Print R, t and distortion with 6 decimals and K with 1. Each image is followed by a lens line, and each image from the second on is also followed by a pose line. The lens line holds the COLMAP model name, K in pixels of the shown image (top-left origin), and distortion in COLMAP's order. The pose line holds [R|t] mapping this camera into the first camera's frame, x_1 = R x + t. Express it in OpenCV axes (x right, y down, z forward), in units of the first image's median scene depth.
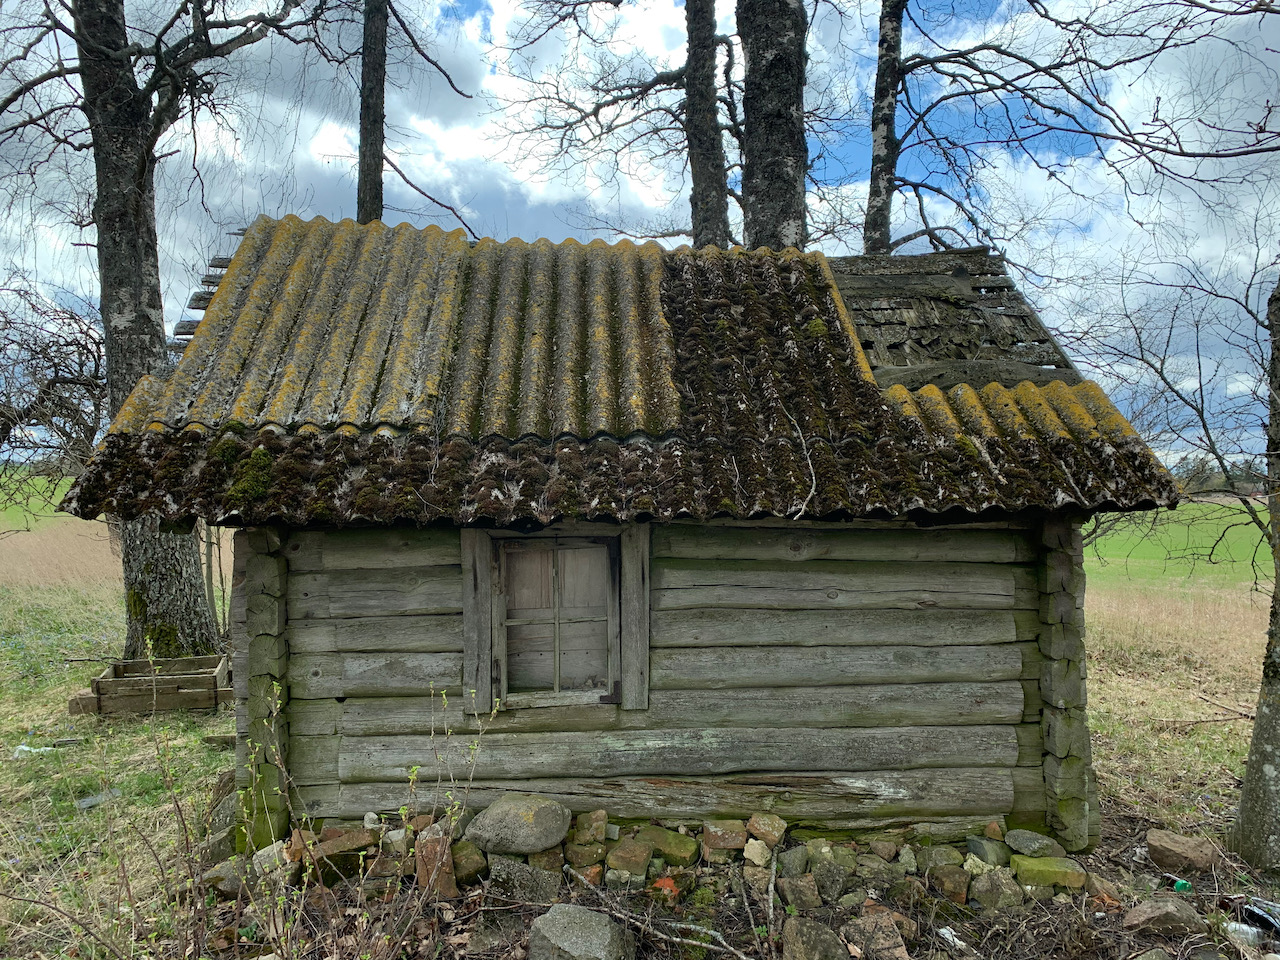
lens RADIAL K [[968.0, 0, 641.2], [0, 968.0, 475.4], [0, 0, 1]] dist [0.059662, -0.067250]
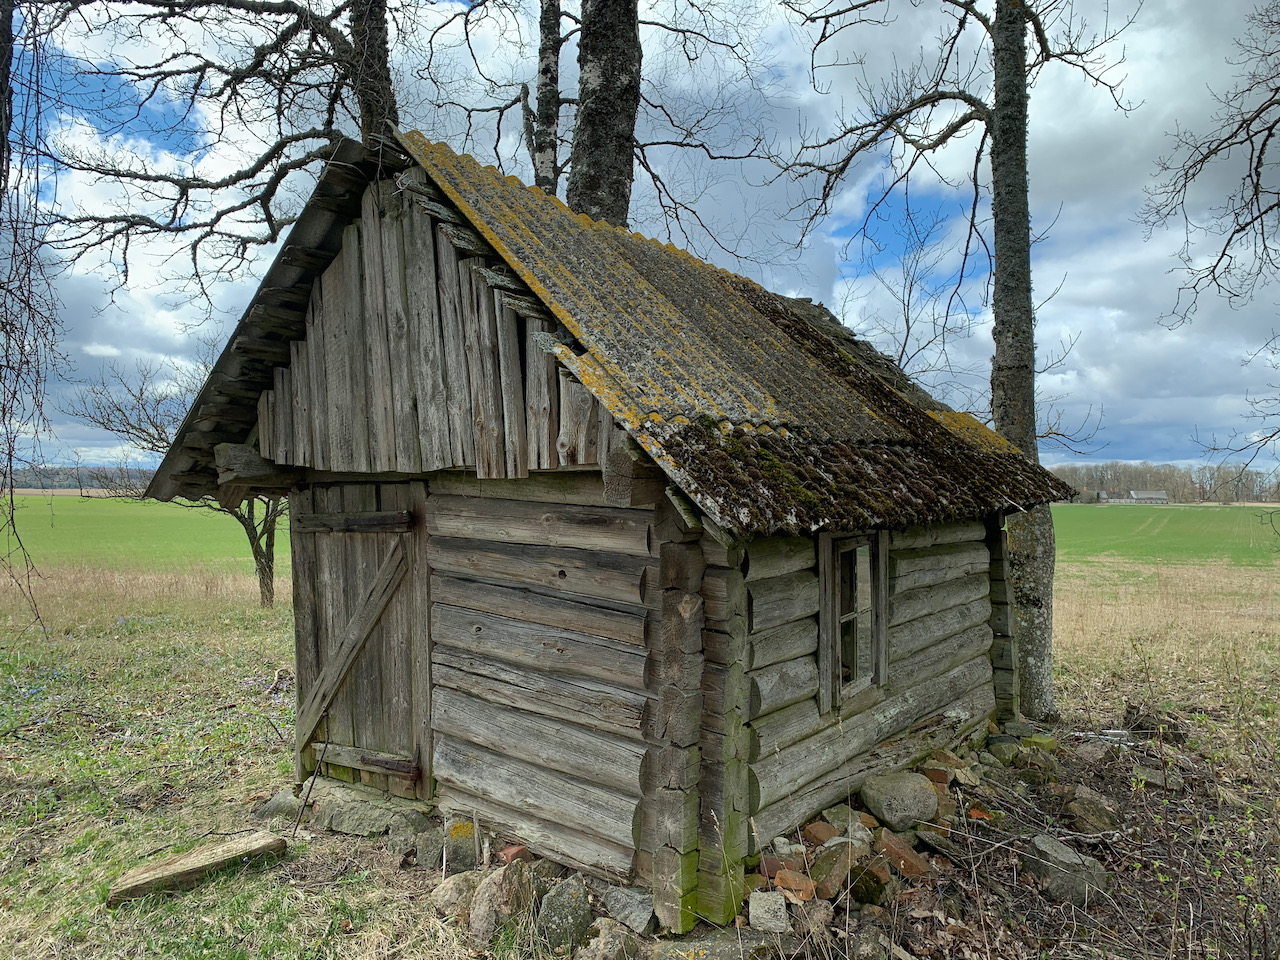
lens RADIAL K [[968.0, 0, 641.9], [0, 968.0, 482.1], [0, 0, 1]] dist [0.059662, -0.067250]
pose [[0.638579, -0.003396, 0.769549, -1.052087], [-0.002824, 0.999973, 0.006756, -0.003136], [-0.769551, -0.006488, 0.638552, 0.486060]]
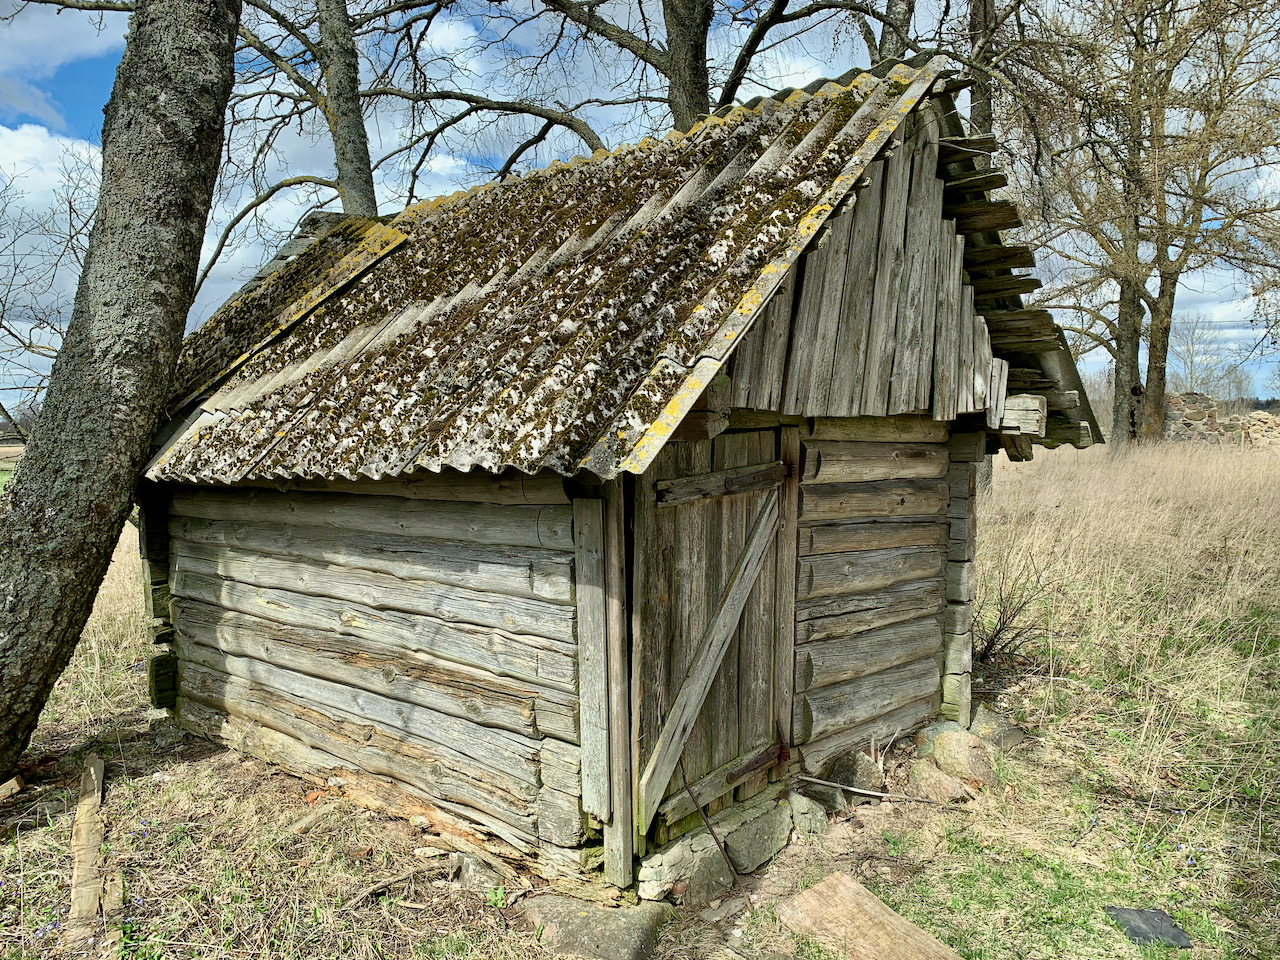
lens RADIAL K [[968.0, 0, 637.3], [0, 968.0, 483.3], [0, 0, 1]] dist [0.059662, -0.067250]
pose [[-0.702783, -0.046635, 0.709874, -0.958184], [0.007359, 0.997319, 0.072805, -0.011059], [-0.711366, 0.056390, -0.700556, 2.105667]]
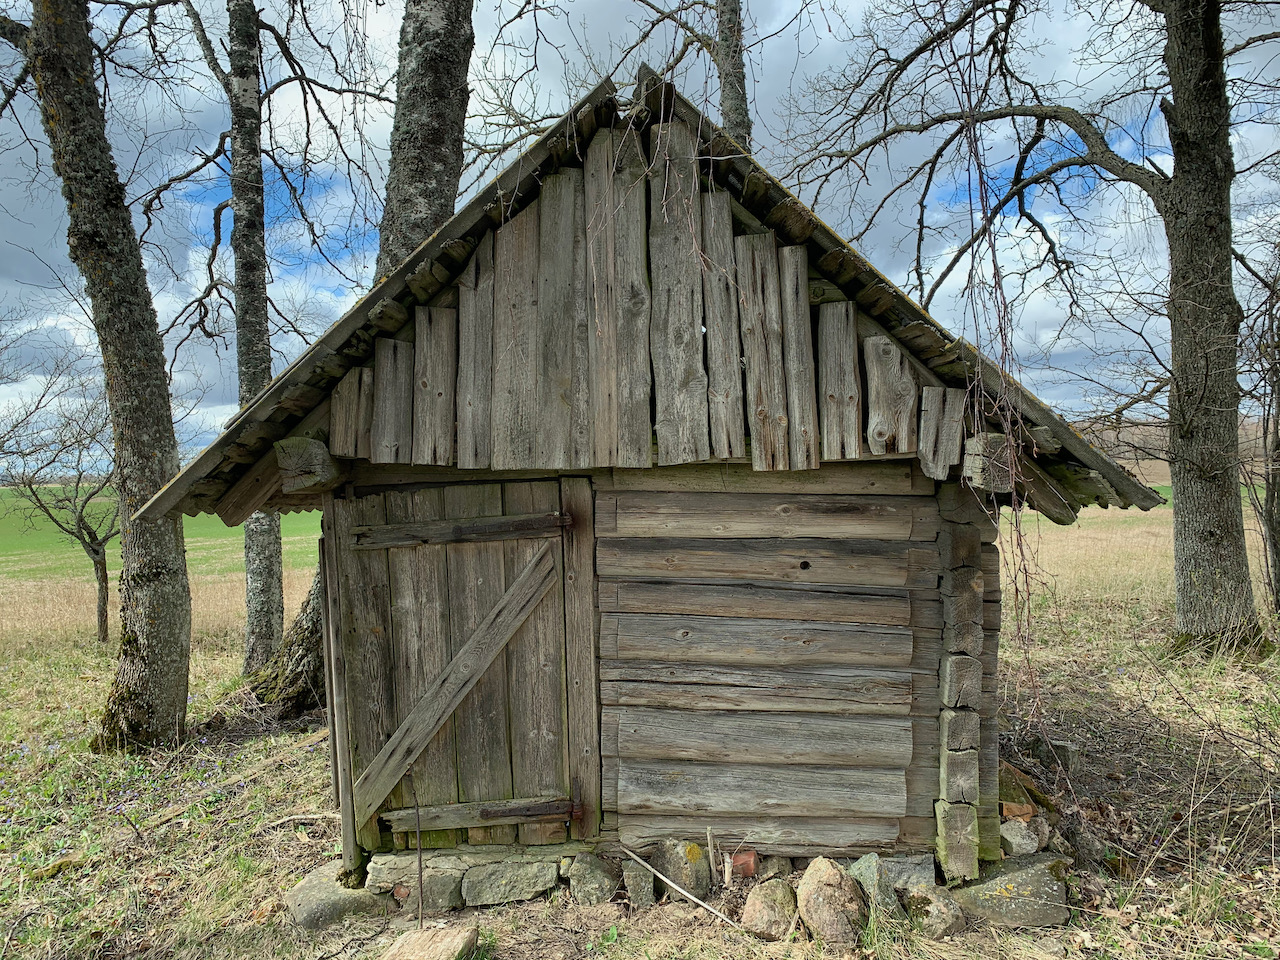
lens RADIAL K [[968.0, 0, 649.7], [0, 968.0, 479.8], [0, 0, 1]] dist [0.059662, -0.067250]
pose [[0.060610, -0.033589, 0.997596, -1.305818], [0.024224, 0.999189, 0.032171, -0.021916], [-0.997868, 0.022216, 0.061375, 1.218140]]
